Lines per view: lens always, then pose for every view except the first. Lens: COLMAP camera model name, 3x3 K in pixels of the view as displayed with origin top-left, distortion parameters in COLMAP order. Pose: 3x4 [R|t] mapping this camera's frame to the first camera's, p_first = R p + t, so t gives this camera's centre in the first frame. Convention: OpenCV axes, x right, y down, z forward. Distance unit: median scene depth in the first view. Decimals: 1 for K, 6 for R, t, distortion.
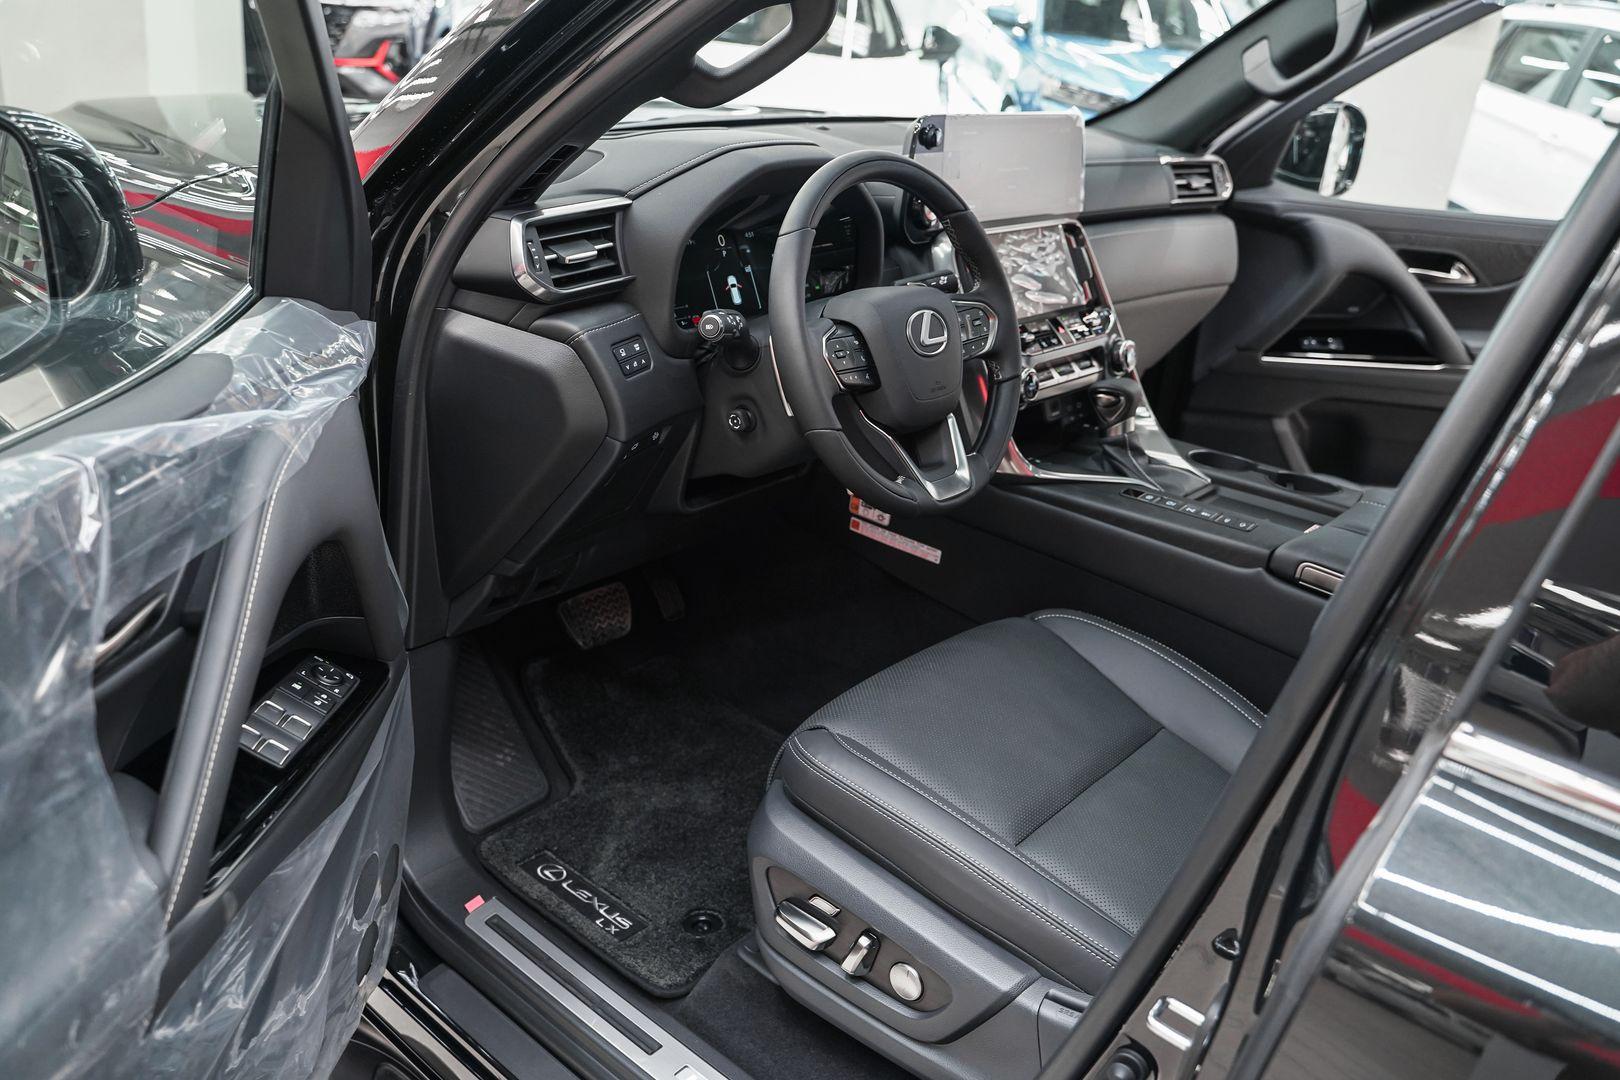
lens RADIAL K [[1351.5, 0, 810.0], [0, 1351.5, 540.0], [0, 0, 1]] dist [-0.111711, 0.089748]
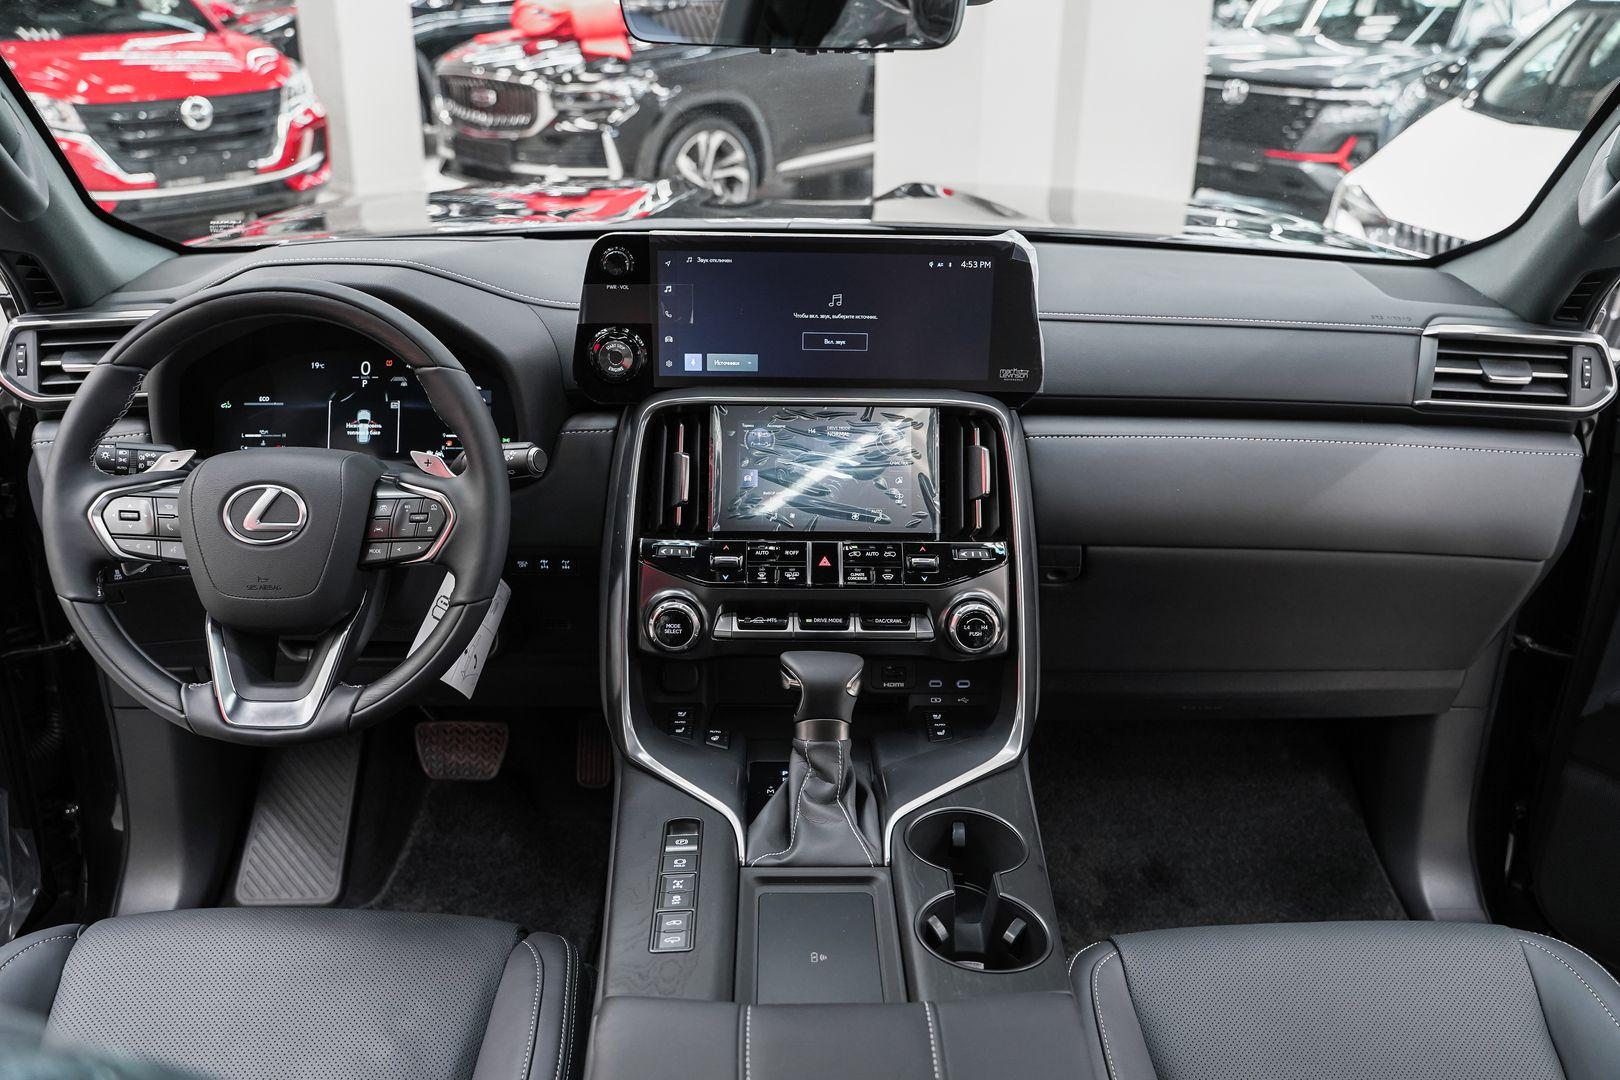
lens RADIAL K [[1316.4, 0, 810.0], [0, 1316.4, 540.0], [0, 0, 1]] dist [-0.120445, 0.101664]
pose [[0.670311, 0.211815, -0.711209, 0.618790], [-0.251549, 0.966512, 0.050767, -0.190603], [0.698145, 0.144874, 0.701145, 0.518580]]
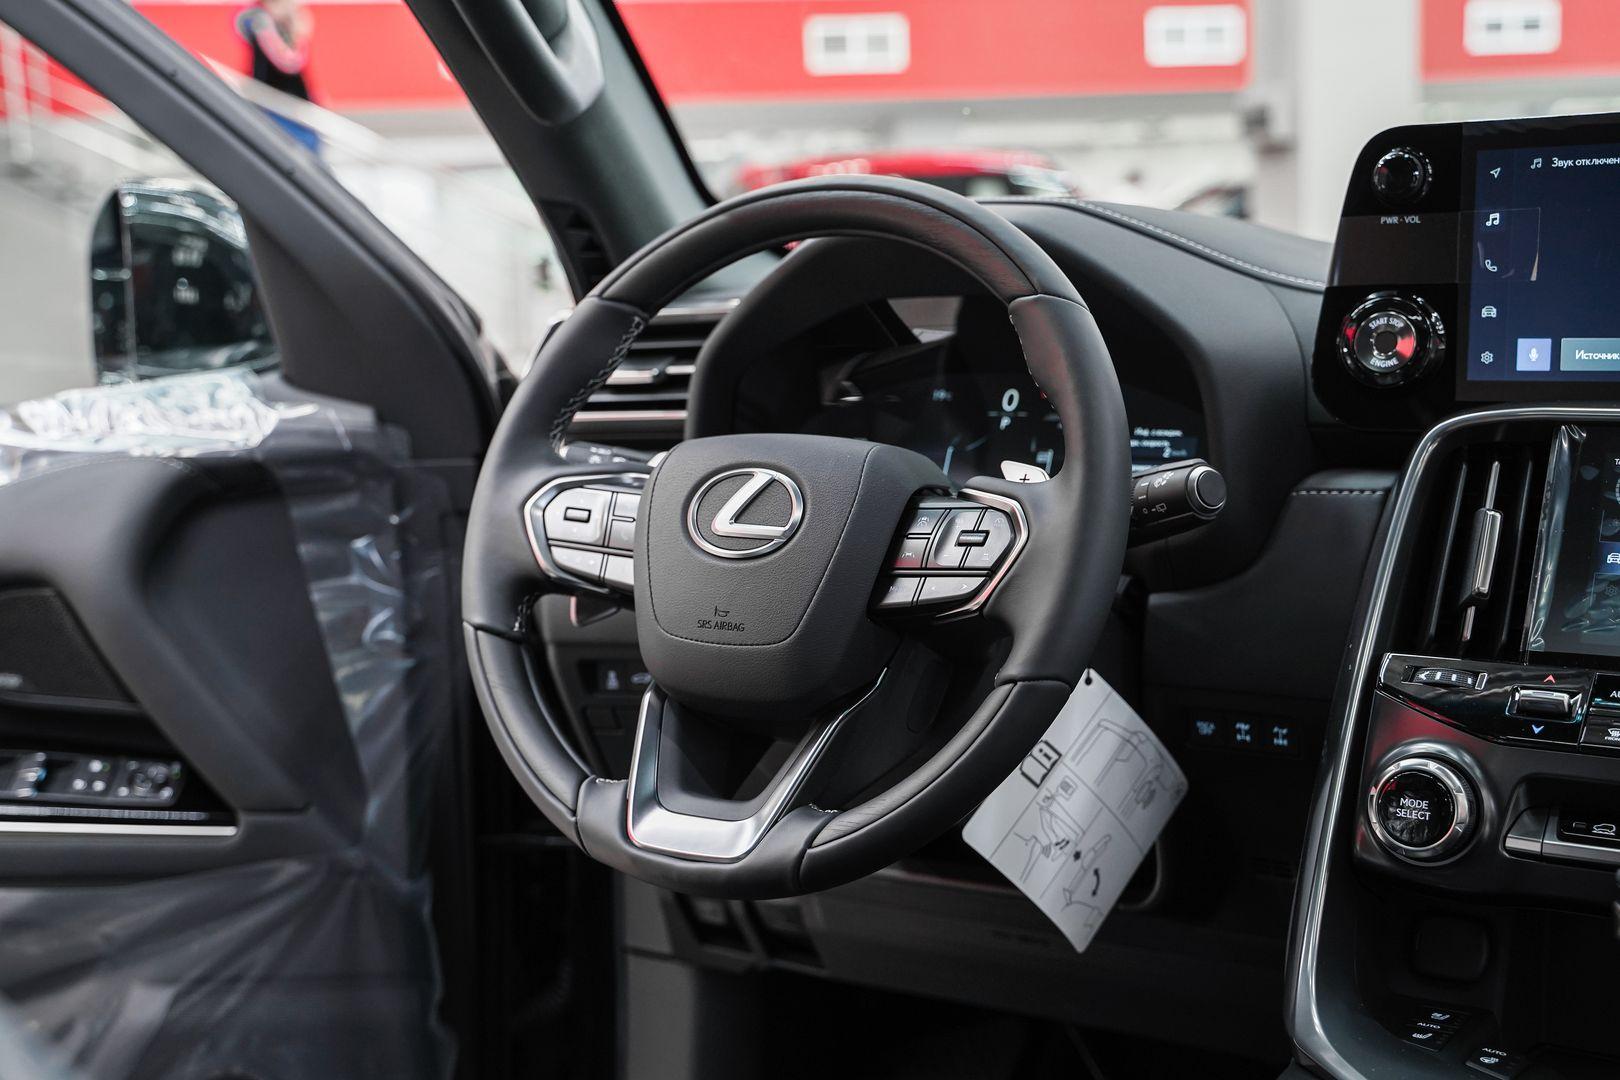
lens RADIAL K [[2035.5, 0, 810.0], [0, 2035.5, 540.0], [0, 0, 1]] dist [0.011509, 0.079142]
pose [[0.146240, 0.029545, -0.988808, 0.609149], [-0.357982, 0.933392, -0.025055, -0.099903], [0.922206, 0.357639, 0.147076, 0.681167]]
